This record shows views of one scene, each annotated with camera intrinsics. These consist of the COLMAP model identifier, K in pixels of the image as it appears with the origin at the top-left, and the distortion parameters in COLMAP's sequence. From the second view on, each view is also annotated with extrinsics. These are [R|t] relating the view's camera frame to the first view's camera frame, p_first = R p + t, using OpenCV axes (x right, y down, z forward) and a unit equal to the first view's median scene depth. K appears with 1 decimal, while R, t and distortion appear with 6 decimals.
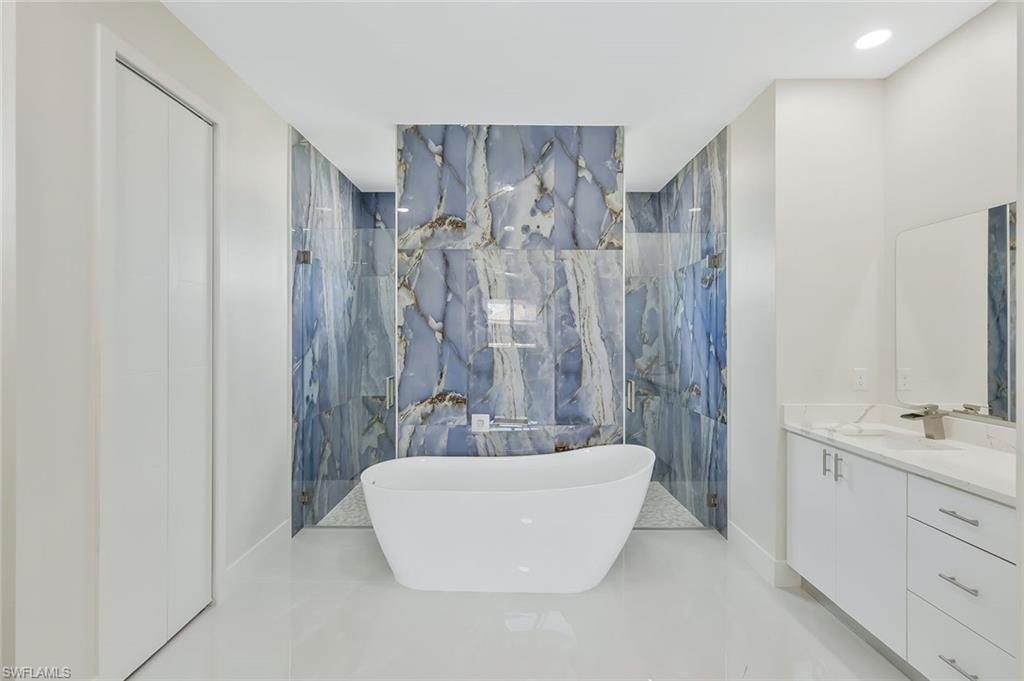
lens RADIAL K [[451.4, 0, 511.1], [0, 451.4, 338.6], [0, 0, 1]] dist [0.004318, -0.000868]
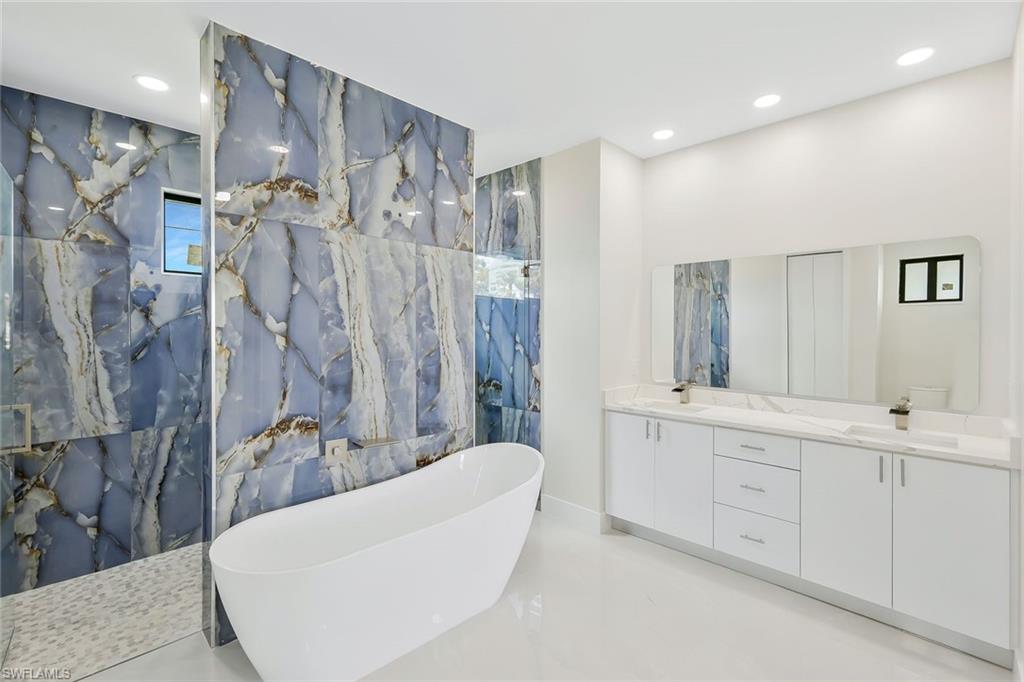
lens RADIAL K [[451.4, 0, 511.1], [0, 451.4, 333.5], [0, 0, 1]] dist [0.004318, -0.000868]
pose [[0.714225, -0.006239, 0.699889, -0.402287], [0.010114, 0.999948, -0.001407, -0.013404], [-0.699843, 0.008084, 0.714251, 0.223556]]
